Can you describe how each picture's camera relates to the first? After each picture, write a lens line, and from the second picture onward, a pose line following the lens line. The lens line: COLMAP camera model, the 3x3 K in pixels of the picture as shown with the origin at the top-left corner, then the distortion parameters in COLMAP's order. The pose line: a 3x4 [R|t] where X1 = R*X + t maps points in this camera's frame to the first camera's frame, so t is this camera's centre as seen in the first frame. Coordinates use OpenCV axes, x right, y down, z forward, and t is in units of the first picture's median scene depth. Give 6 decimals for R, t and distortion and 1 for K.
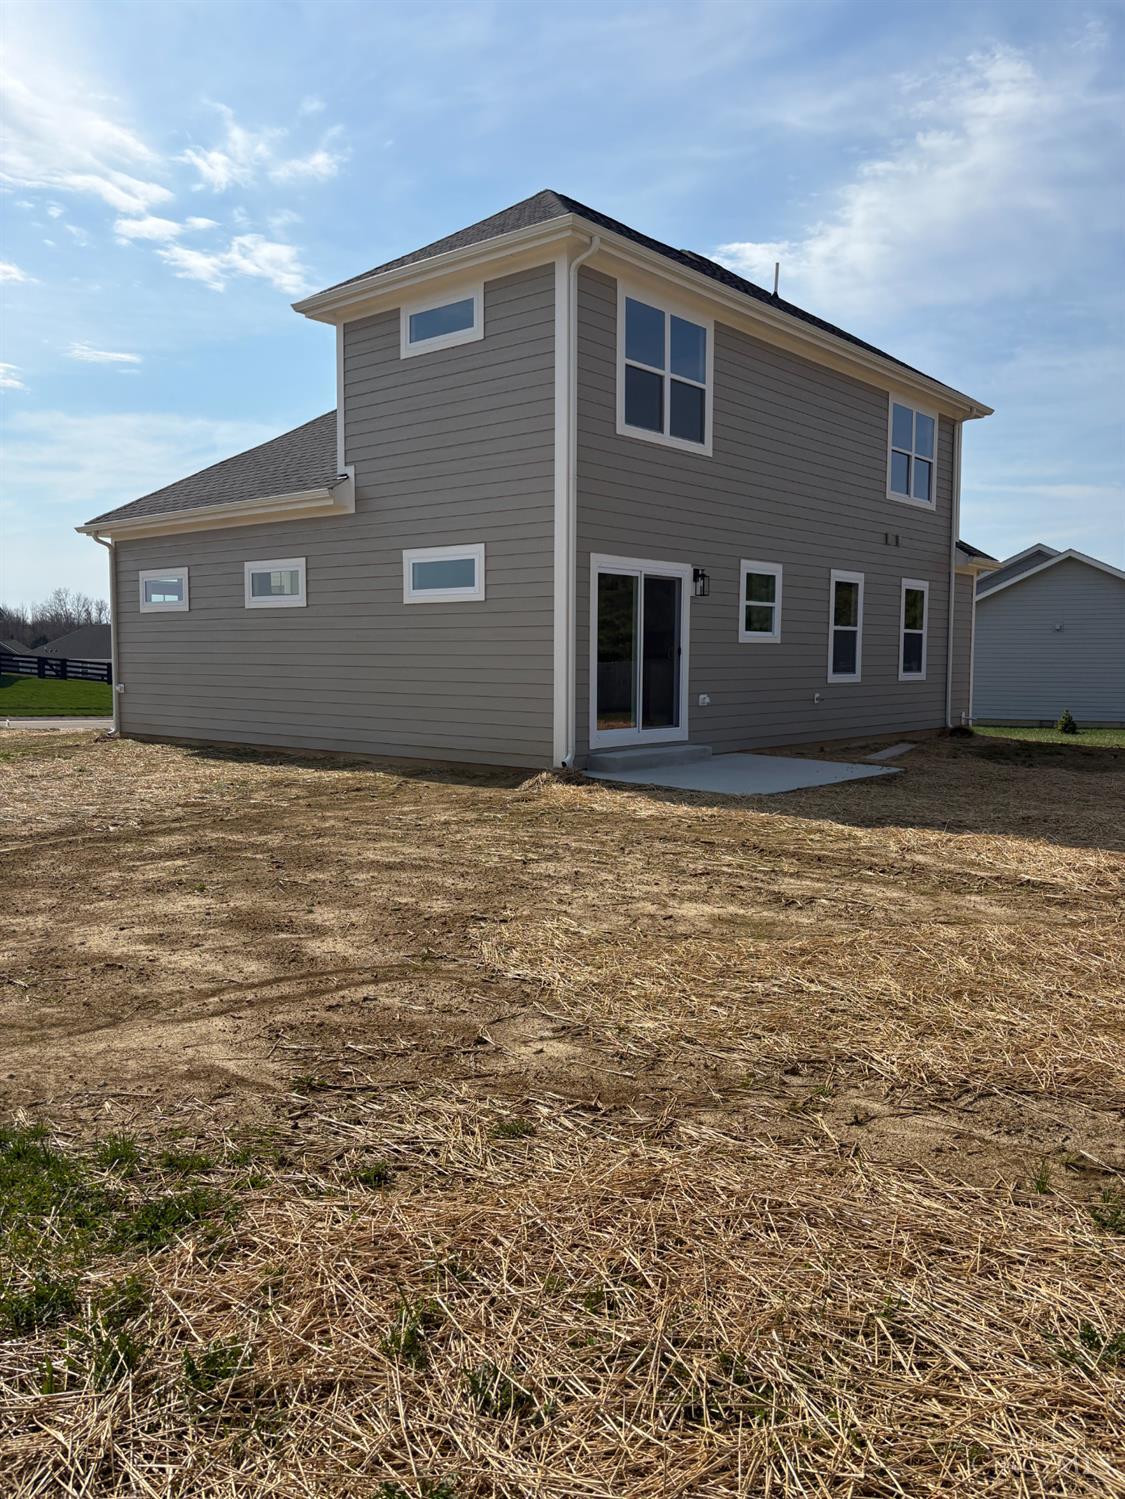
lens RADIAL K [[1131.0, 0, 562.5], [0, 1131.0, 749.5], [0, 0, 1]] dist [0.066815, -0.079449]
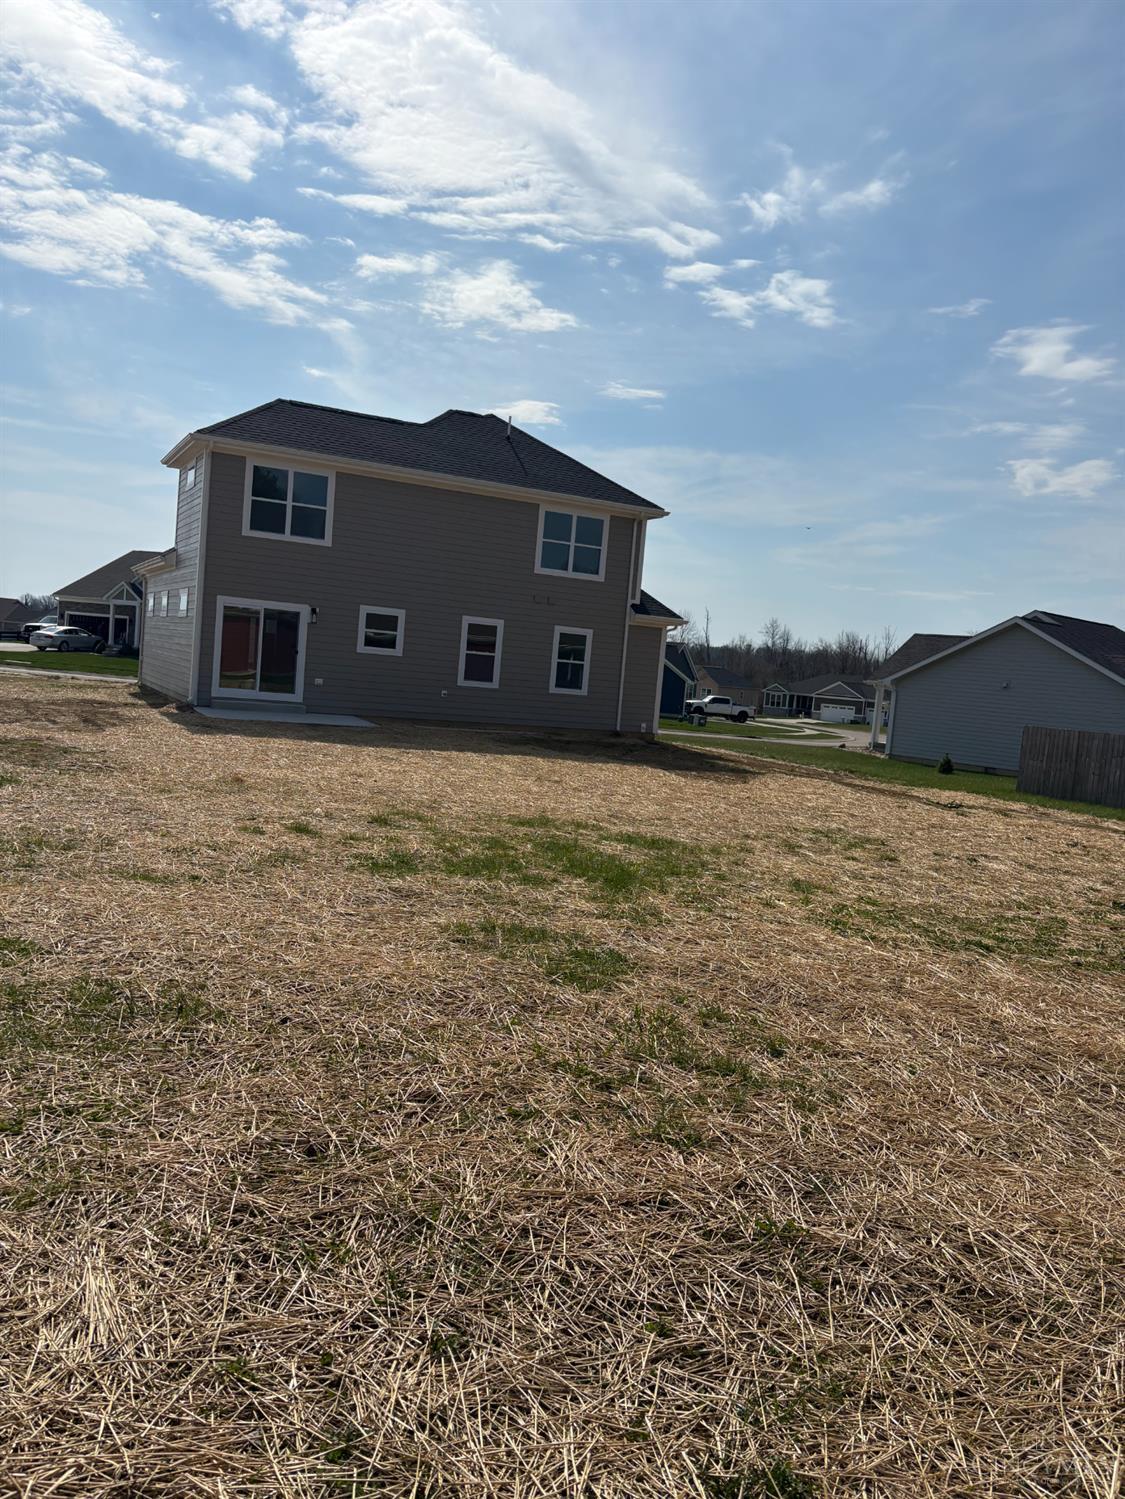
lens RADIAL K [[1131.0, 0, 562.5], [0, 1131.0, 749.5], [0, 0, 1]] dist [0.066815, -0.079449]
pose [[0.908726, 0.109000, -0.402909, 1.104659], [-0.118465, 0.992957, 0.001440, 0.012074], [0.400228, 0.046422, 0.915239, -0.428946]]
